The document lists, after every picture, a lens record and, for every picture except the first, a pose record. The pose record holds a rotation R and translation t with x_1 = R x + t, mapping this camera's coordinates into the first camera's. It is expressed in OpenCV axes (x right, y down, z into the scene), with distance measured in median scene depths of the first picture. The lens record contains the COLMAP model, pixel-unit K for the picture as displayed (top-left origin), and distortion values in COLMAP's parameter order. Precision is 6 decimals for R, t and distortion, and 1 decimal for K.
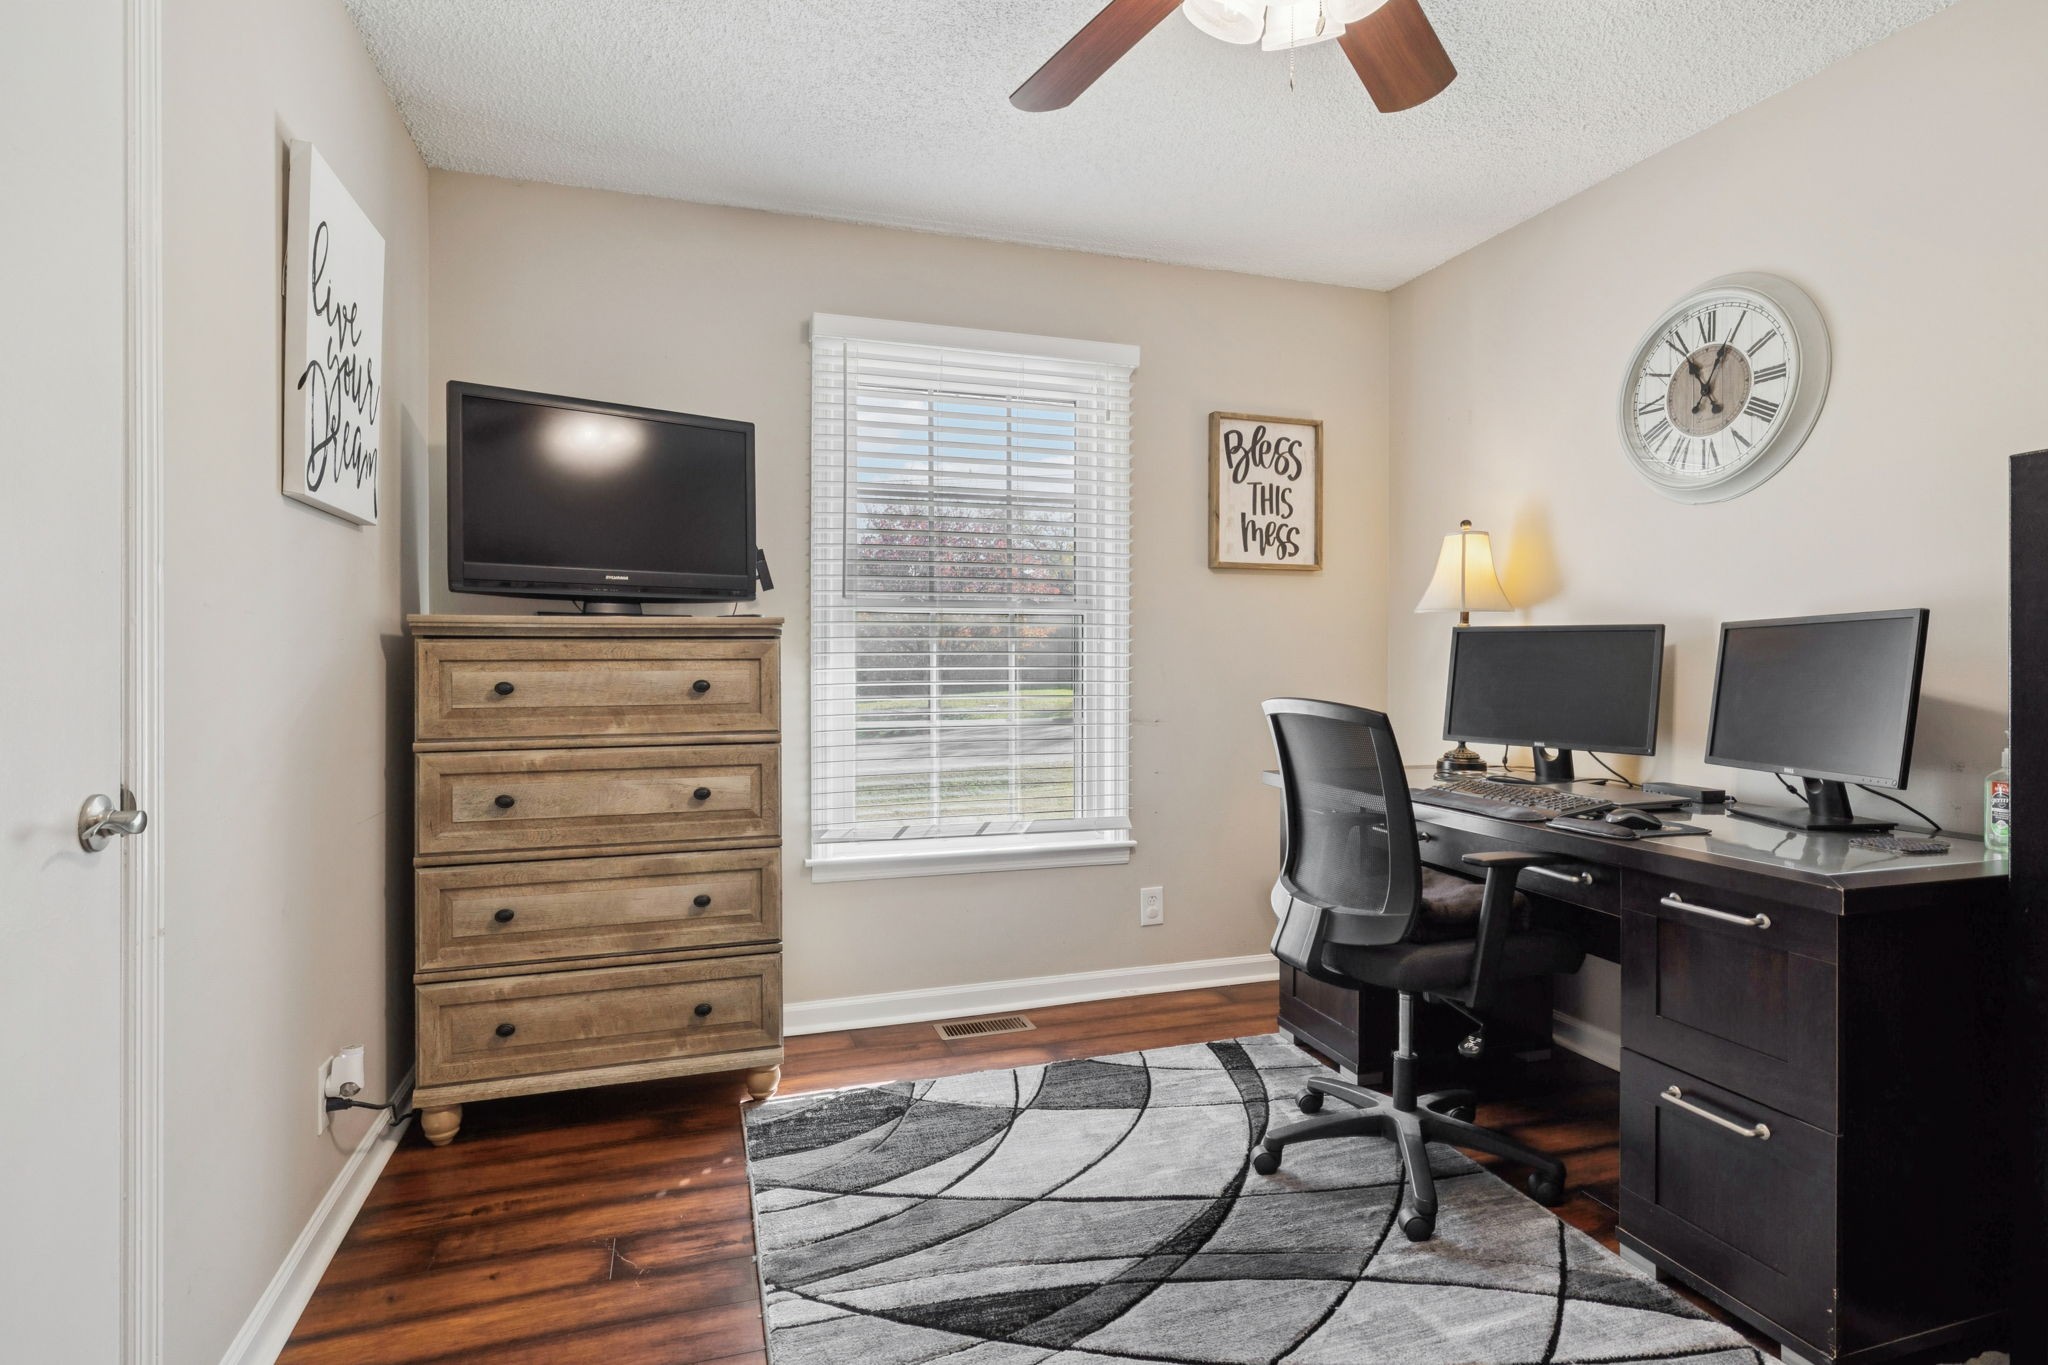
lens RADIAL K [[1063.9, 0, 1027.1], [0, 1063.9, 645.3], [0, 0, 1]] dist [0.001731, 0.000309]
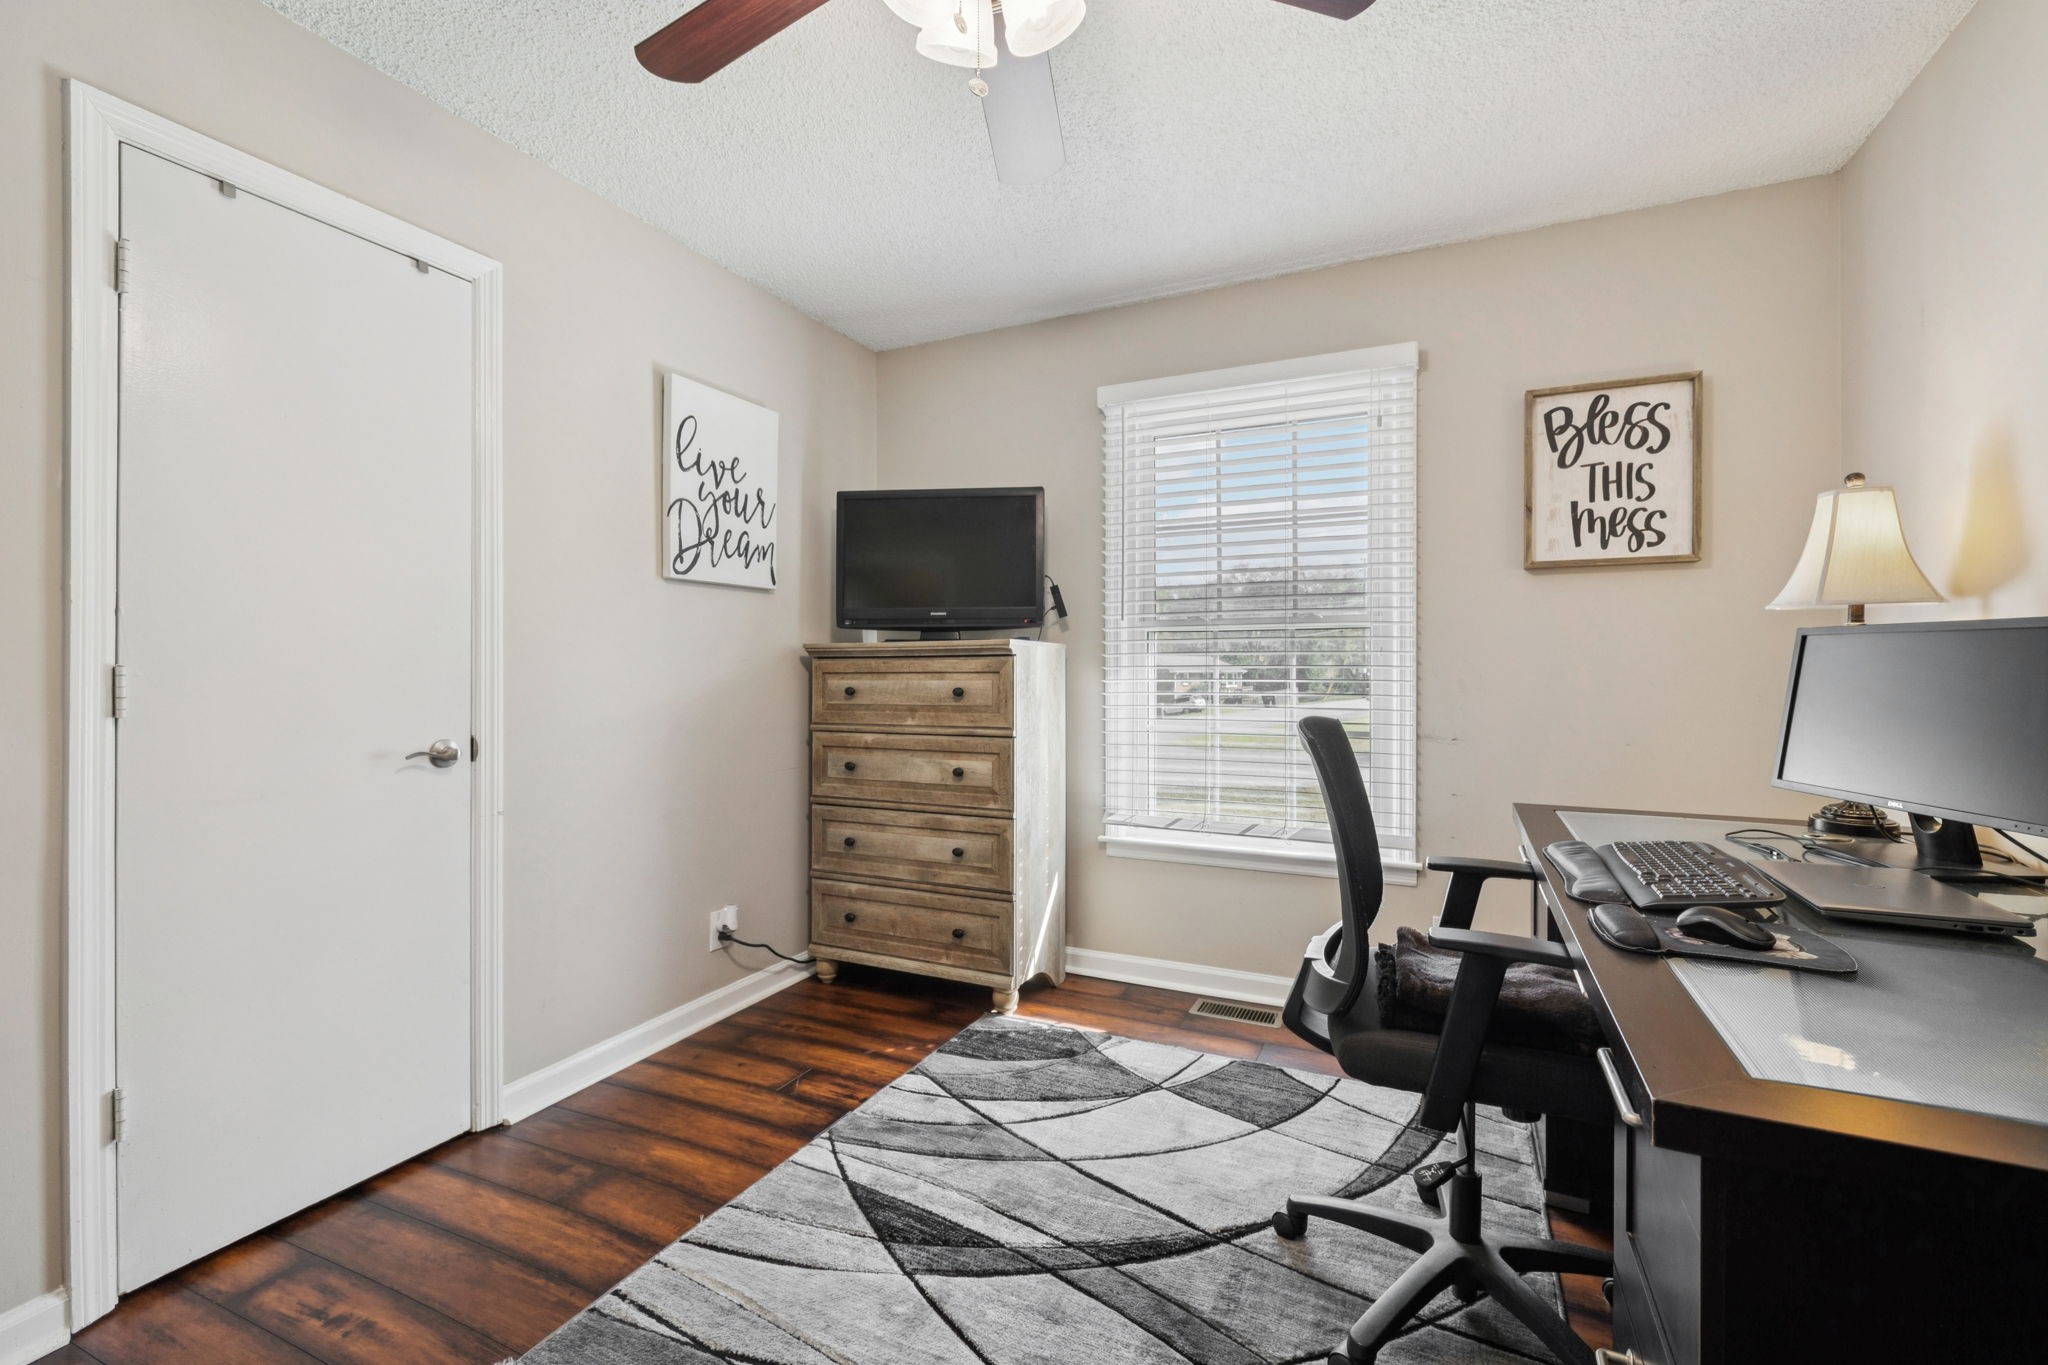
lens RADIAL K [[860.6, 0, 1030.6], [0, 860.6, 662.5], [0, 0, 1]] dist [0.000747, 0.000176]
pose [[0.725851, -0.005309, -0.687831, 0.498832], [0.008388, 0.999964, 0.001134, 0.000471], [0.687801, -0.006593, 0.725870, 0.271831]]
